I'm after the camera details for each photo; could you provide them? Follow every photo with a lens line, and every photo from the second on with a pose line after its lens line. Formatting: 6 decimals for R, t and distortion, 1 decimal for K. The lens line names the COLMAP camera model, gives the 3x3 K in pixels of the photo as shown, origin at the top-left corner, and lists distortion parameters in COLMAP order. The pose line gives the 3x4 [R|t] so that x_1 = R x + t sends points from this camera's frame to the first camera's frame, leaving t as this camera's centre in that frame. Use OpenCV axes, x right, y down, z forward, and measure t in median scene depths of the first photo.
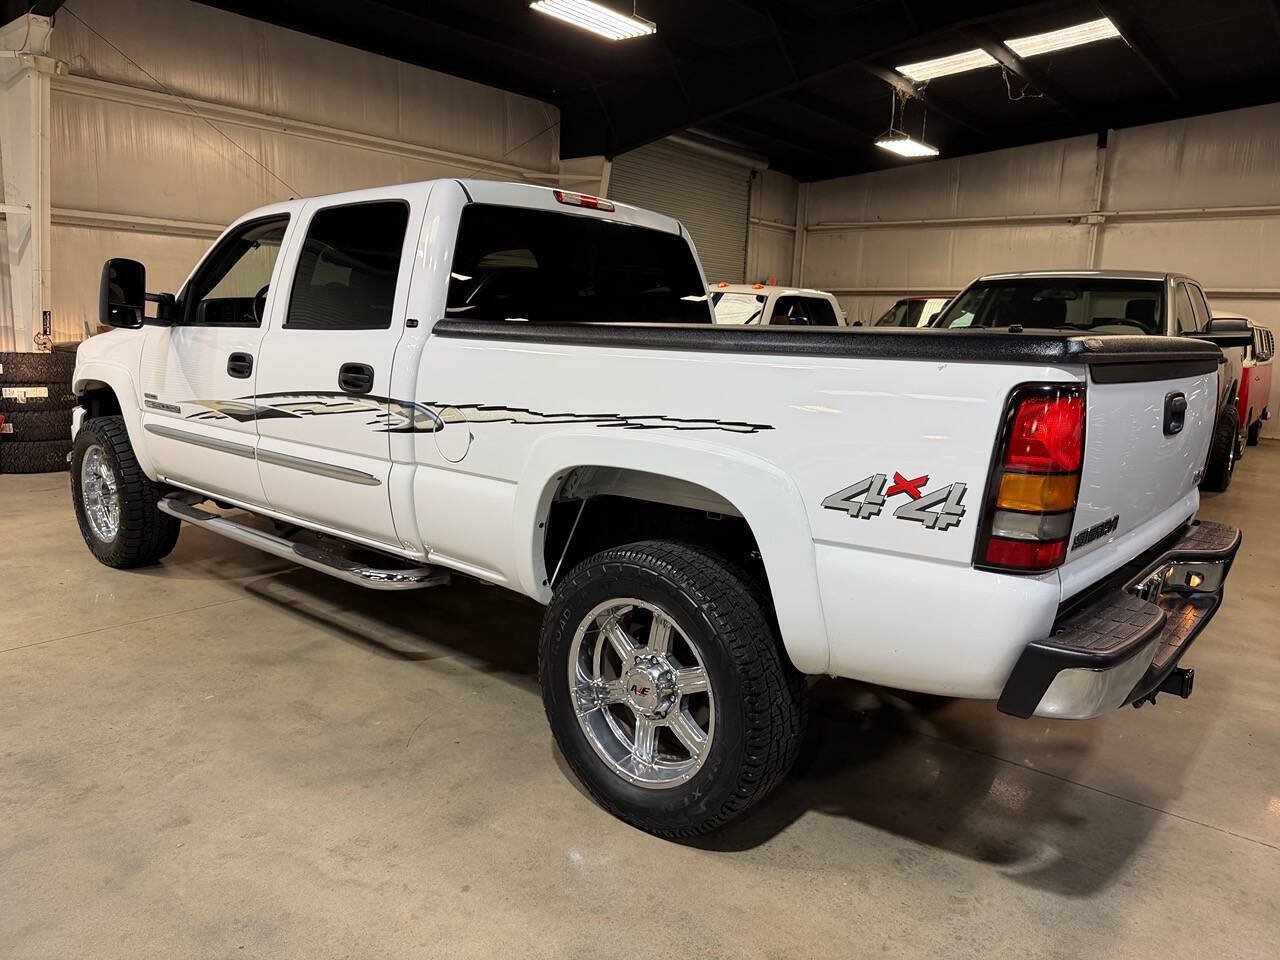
lens RADIAL K [[904.4, 0, 638.7], [0, 904.4, 478.3], [0, 0, 1]] dist [0.055172, -0.070352]
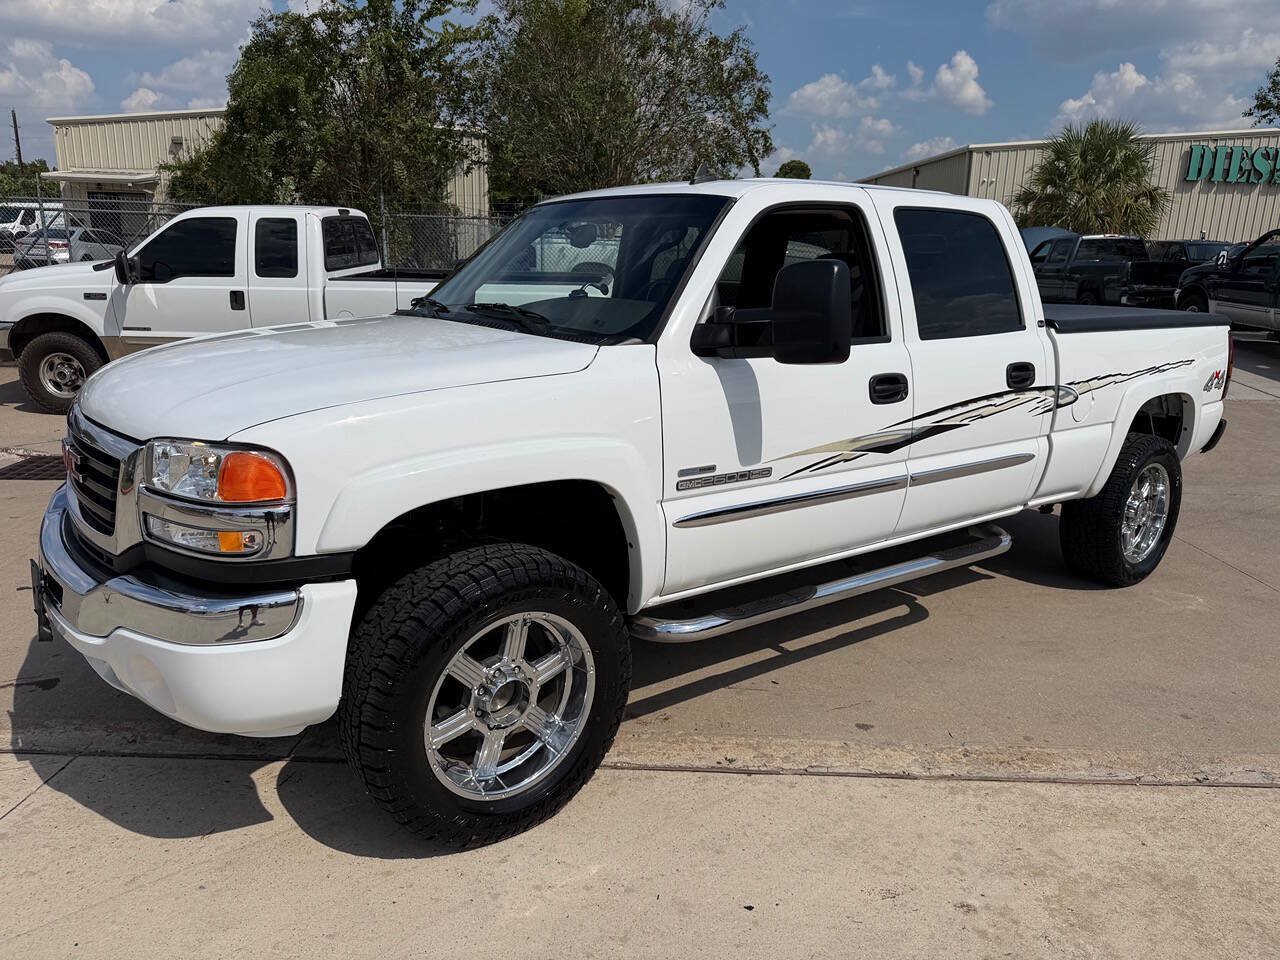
lens RADIAL K [[897.6, 0, 640.0], [0, 897.6, 480.0], [0, 0, 1]] dist [0.089139, -0.128346]
pose [[0.205591, -0.245737, 0.947283, -1.605651], [0.147616, 0.964673, 0.218210, -0.319155], [-0.967441, 0.094972, 0.234603, 1.267813]]
